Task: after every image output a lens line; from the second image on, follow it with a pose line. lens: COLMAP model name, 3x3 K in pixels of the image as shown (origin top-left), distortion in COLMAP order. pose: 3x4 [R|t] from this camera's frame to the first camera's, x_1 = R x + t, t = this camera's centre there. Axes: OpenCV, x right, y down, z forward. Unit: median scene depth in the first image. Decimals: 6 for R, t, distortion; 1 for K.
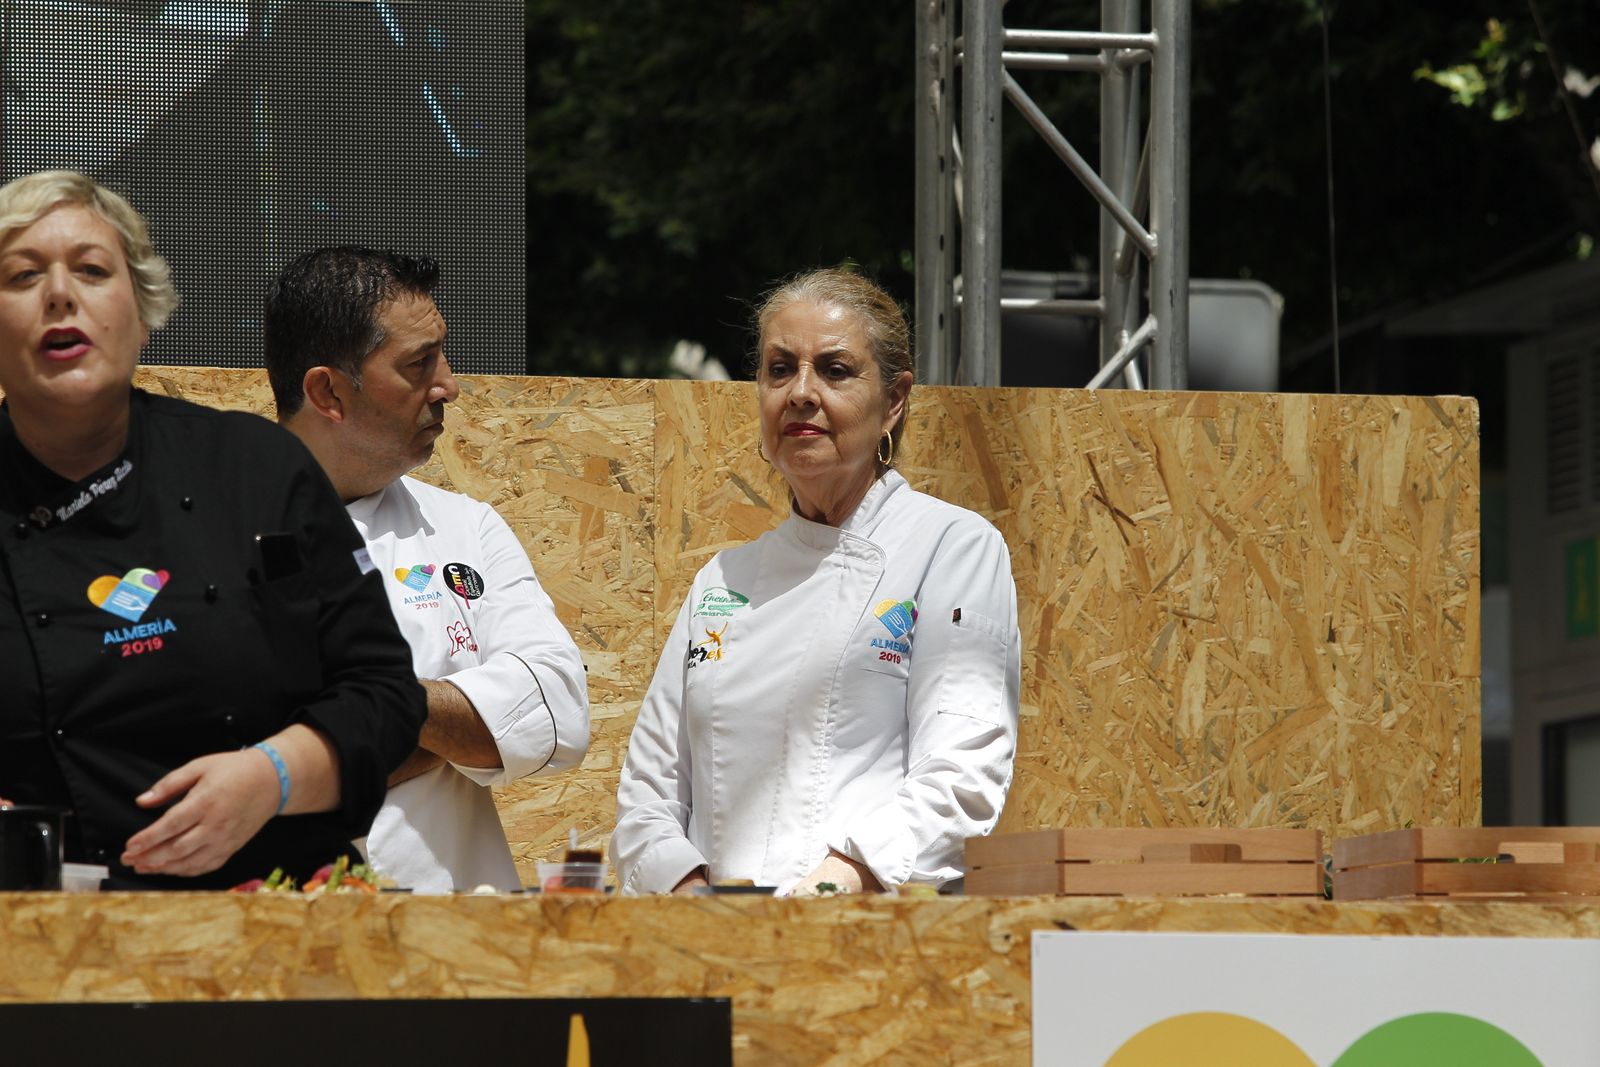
lens RADIAL K [[11576.0, 0, 800.0], [0, 11576.0, 533.5], [0, 0, 1]] dist [1.101728, 77.428529]
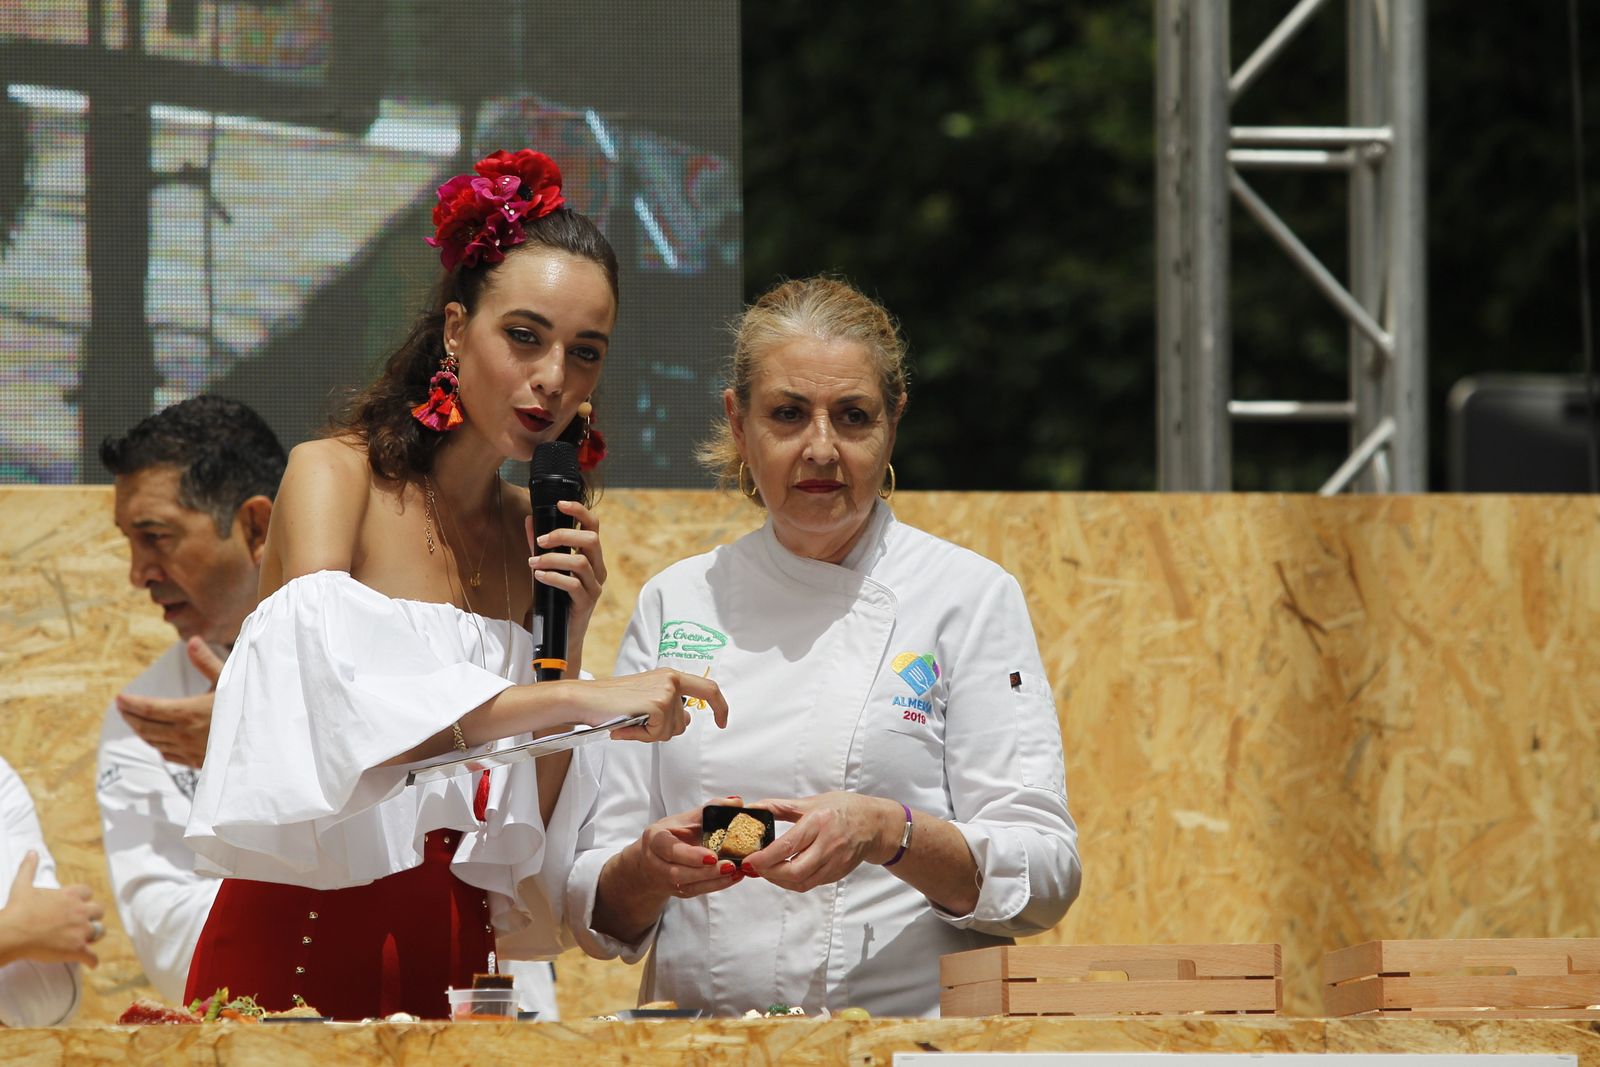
lens RADIAL K [[11576.0, 0, 800.0], [0, 11576.0, 533.5], [0, 0, 1]] dist [1.101728, 77.428529]
pose [[0.994592, -0.017116, -0.102435, 0.105368], [0.015998, 0.999803, -0.011725, 0.001993], [0.102616, 0.010023, 0.994671, 0.031978]]
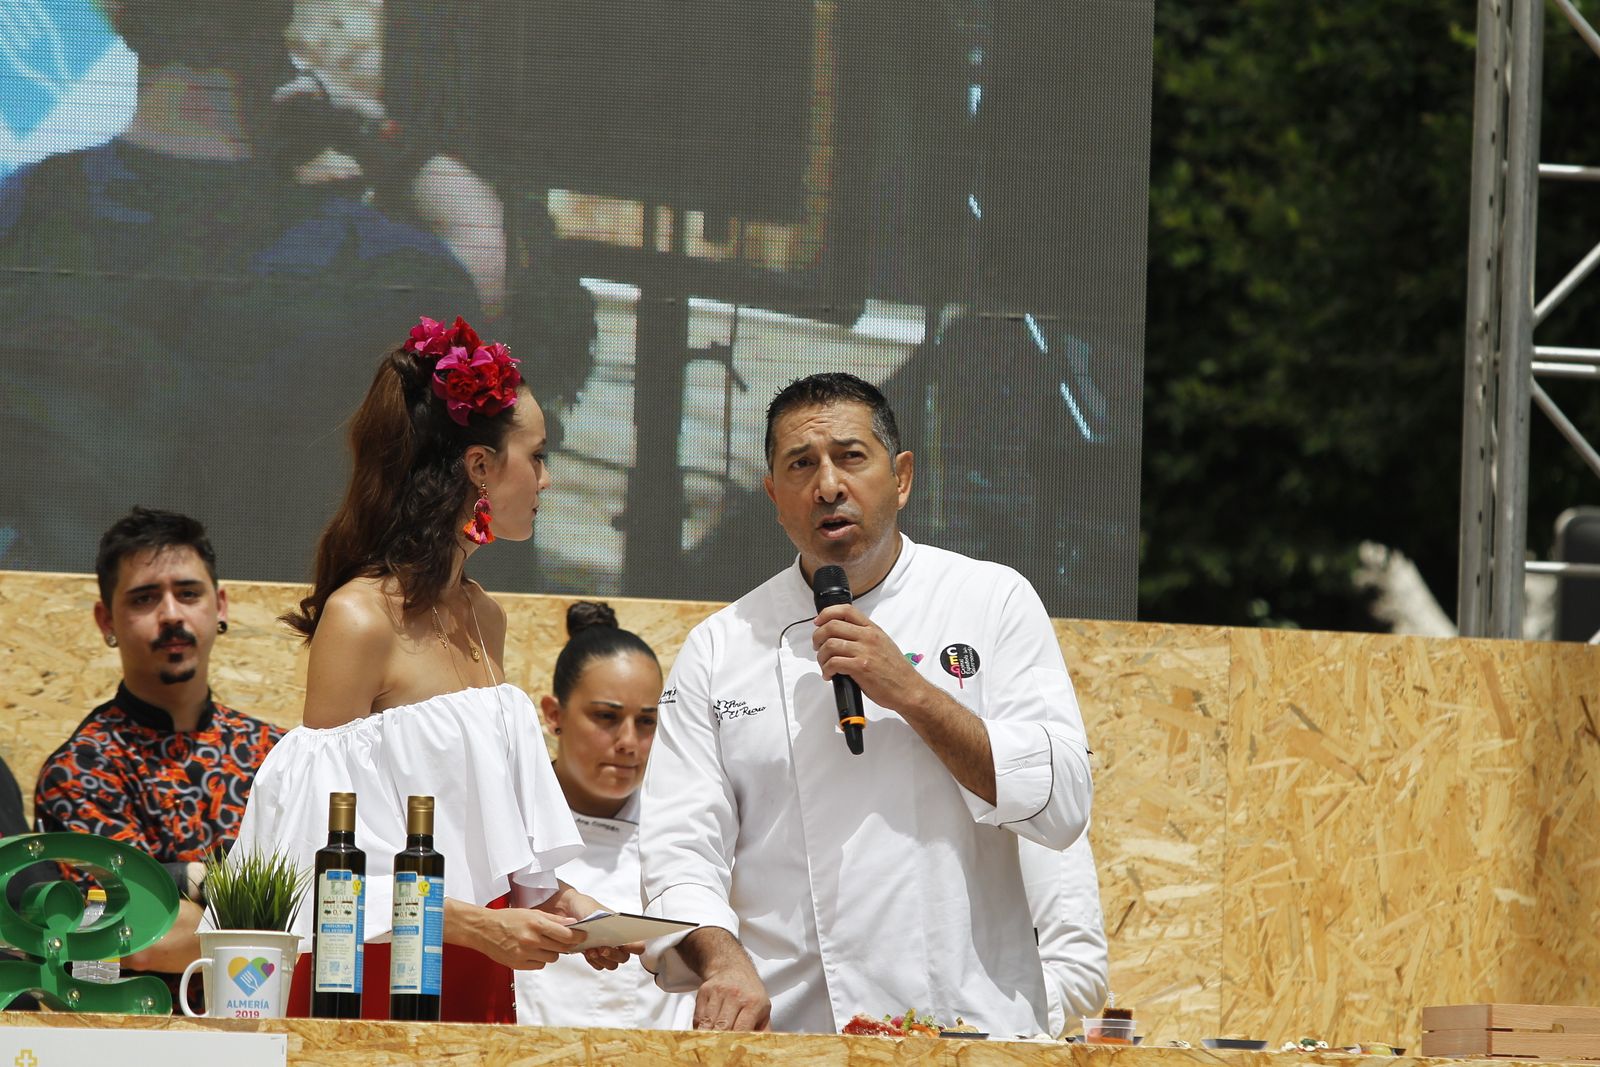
lens RADIAL K [[11283.0, 0, 818.4], [0, 11283.0, 535.0], [0, 0, 1]] dist [1.572225, -0.038533]
pose [[0.997116, 0.024488, -0.071828, 0.037722], [-0.025212, 0.999640, -0.009182, -0.013466], [0.071577, 0.010967, 0.997375, -0.277778]]
